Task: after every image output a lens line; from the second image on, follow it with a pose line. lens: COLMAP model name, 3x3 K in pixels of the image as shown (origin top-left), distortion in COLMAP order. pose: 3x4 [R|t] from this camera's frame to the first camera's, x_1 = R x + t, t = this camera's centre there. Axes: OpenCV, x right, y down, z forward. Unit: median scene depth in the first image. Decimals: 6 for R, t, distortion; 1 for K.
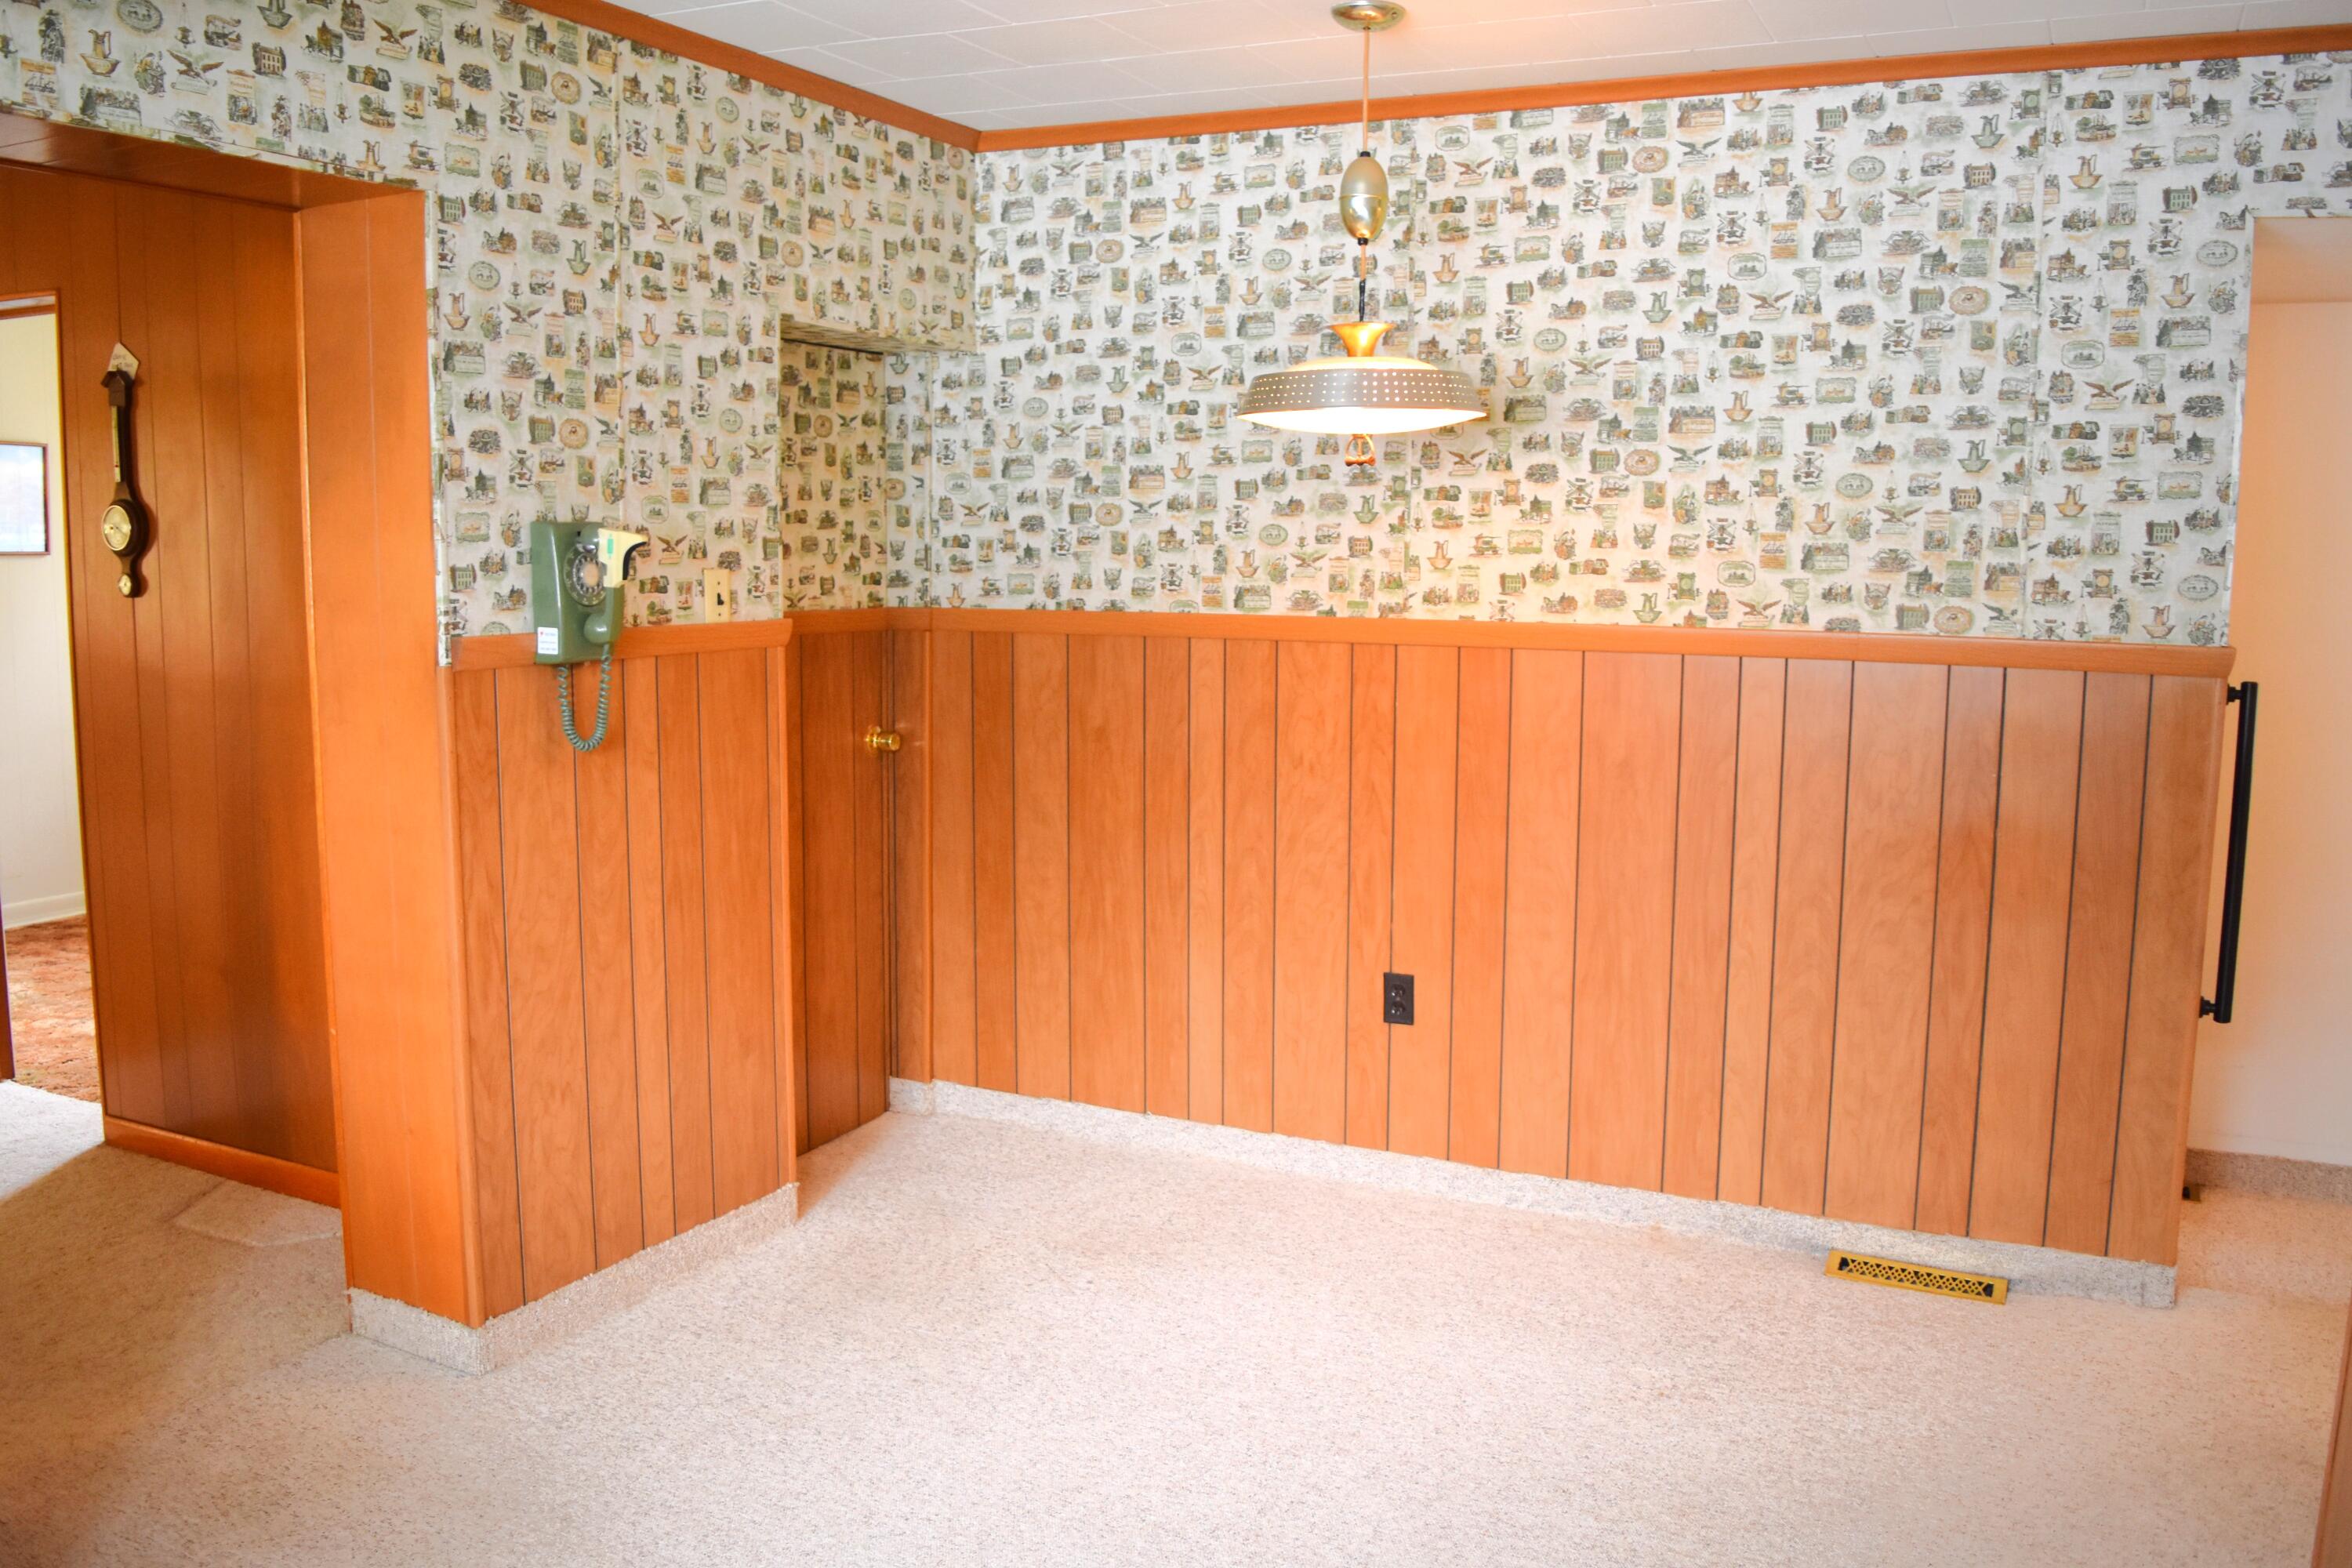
lens RADIAL K [[1856.5, 0, 1179.3], [0, 1856.5, 773.7], [0, 0, 1]] dist [-0.097781, 0.025141]
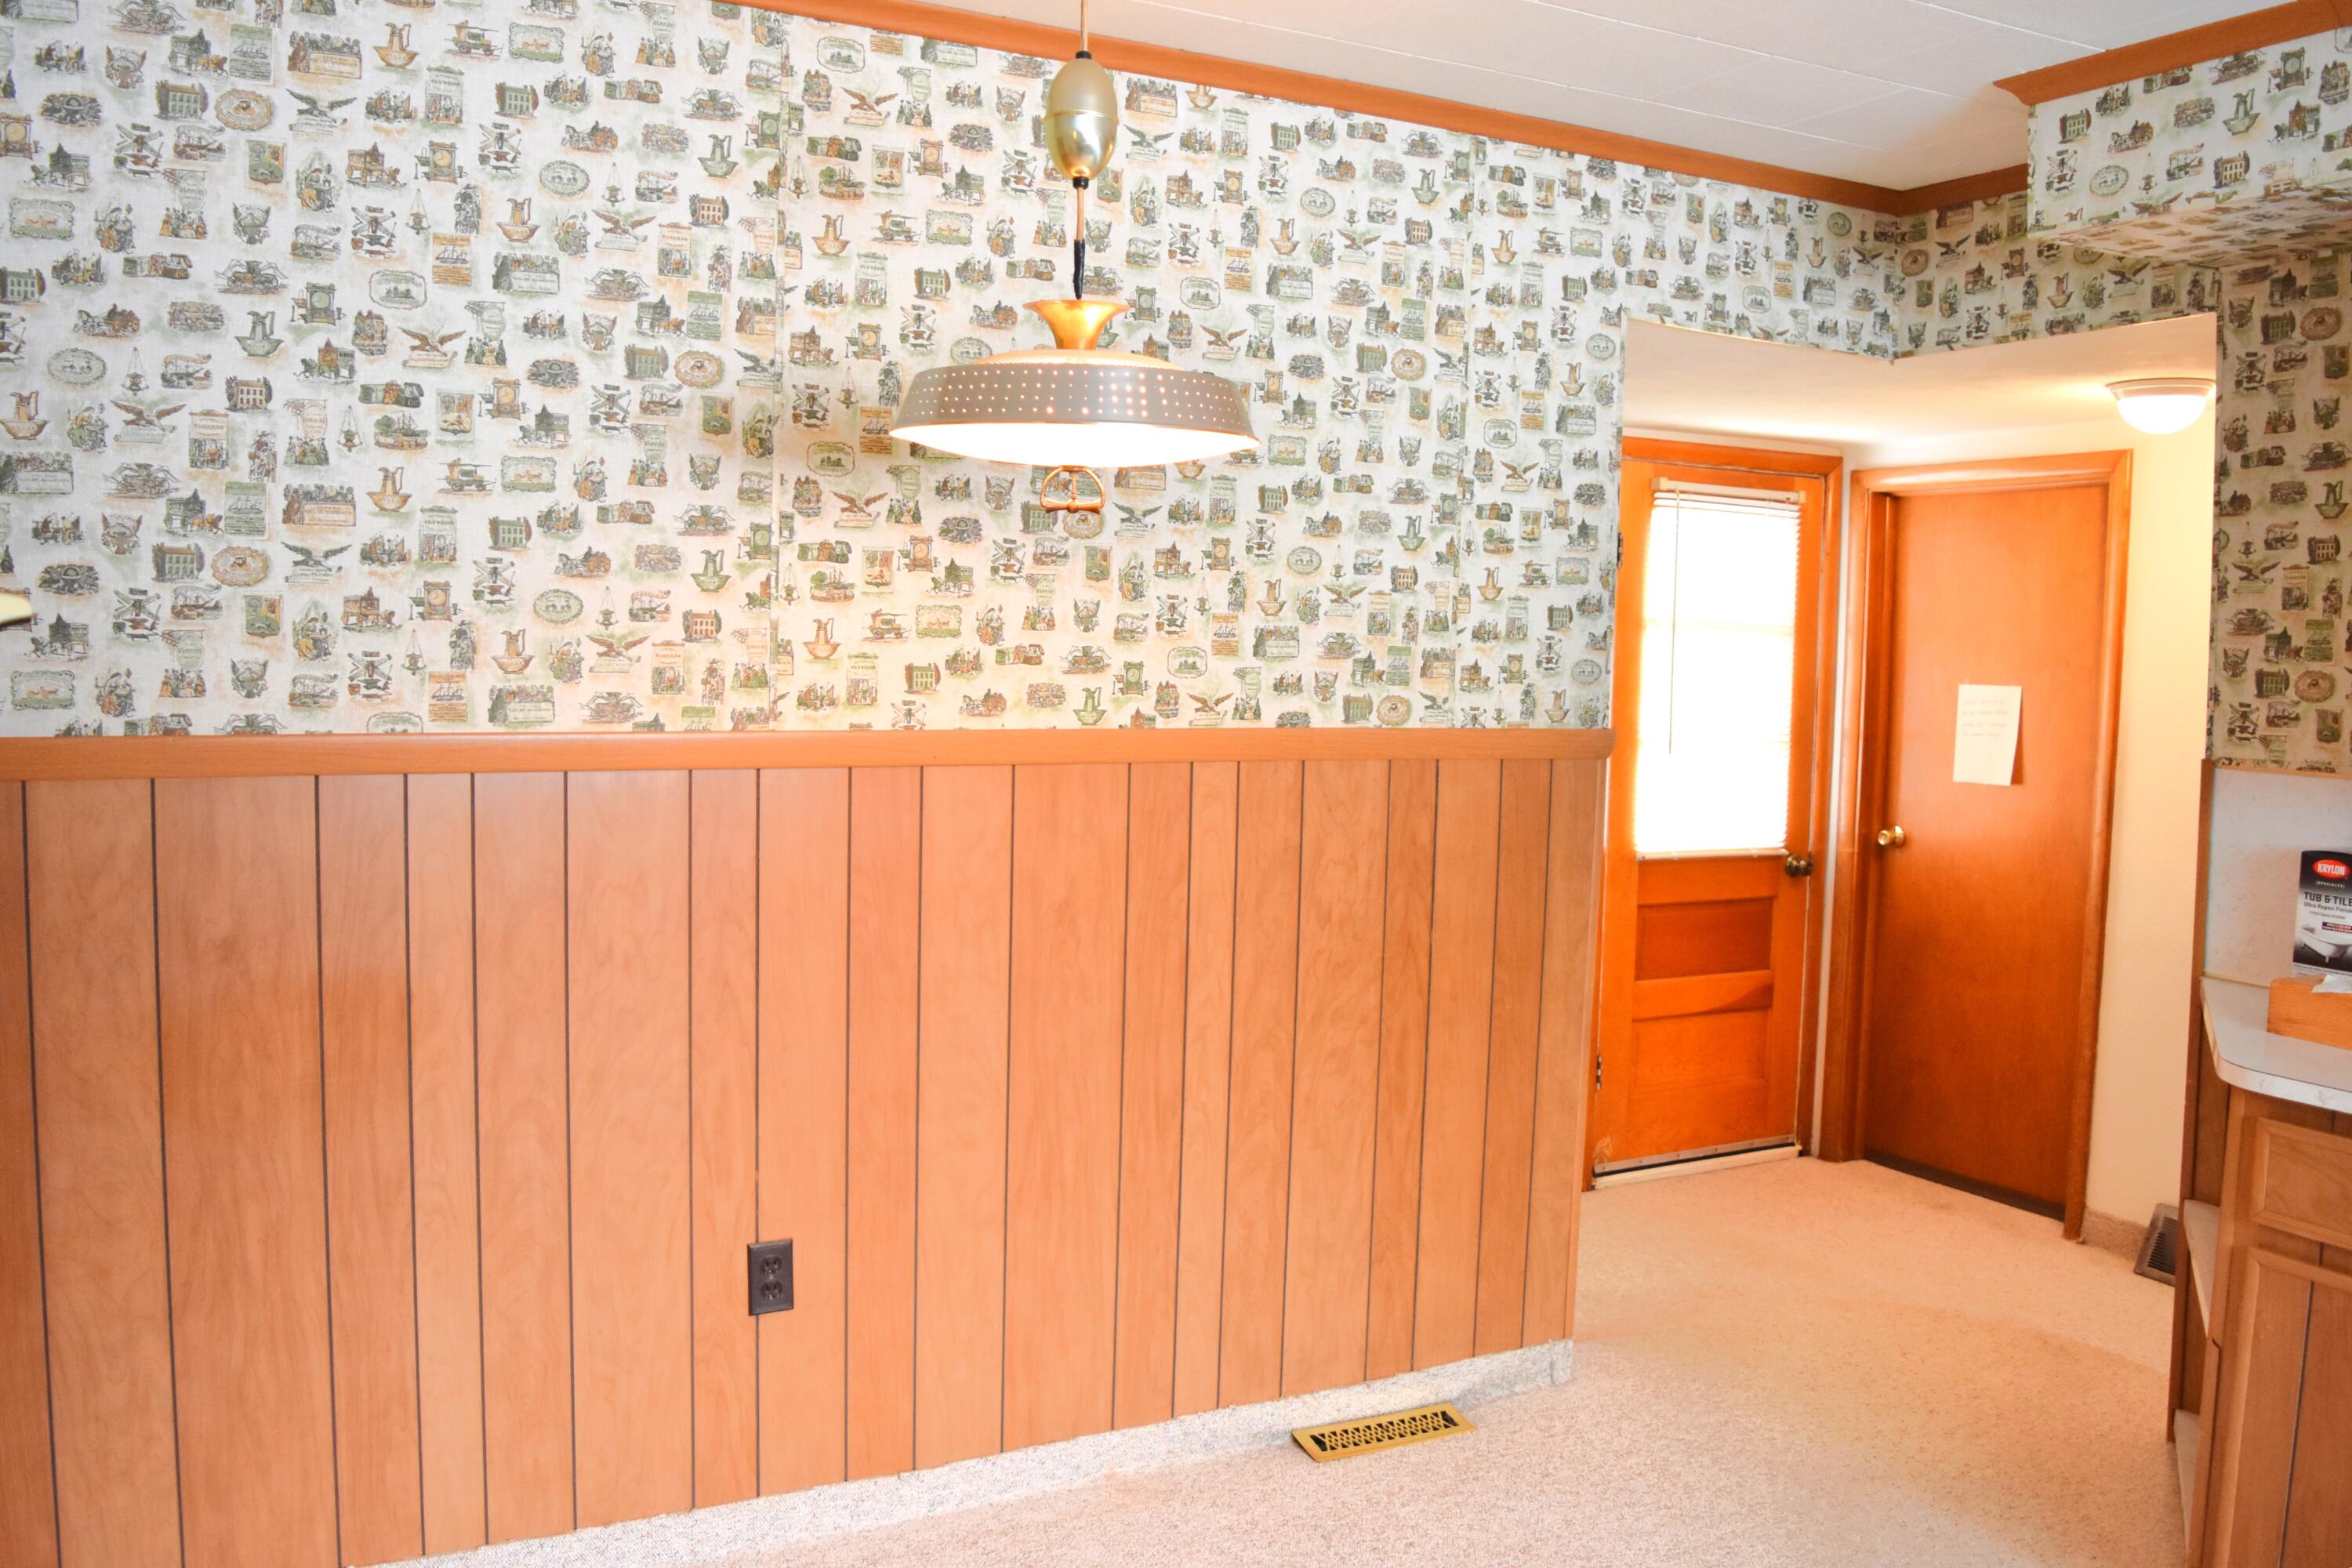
lens RADIAL K [[1856.5, 0, 1179.3], [0, 1856.5, 773.7], [0, 0, 1]] dist [-0.097781, 0.025141]
pose [[0.593060, -0.053250, 0.803396, -0.362054], [0.084934, 0.996381, 0.003344, -0.060411], [-0.800666, 0.066253, 0.595436, 0.497250]]
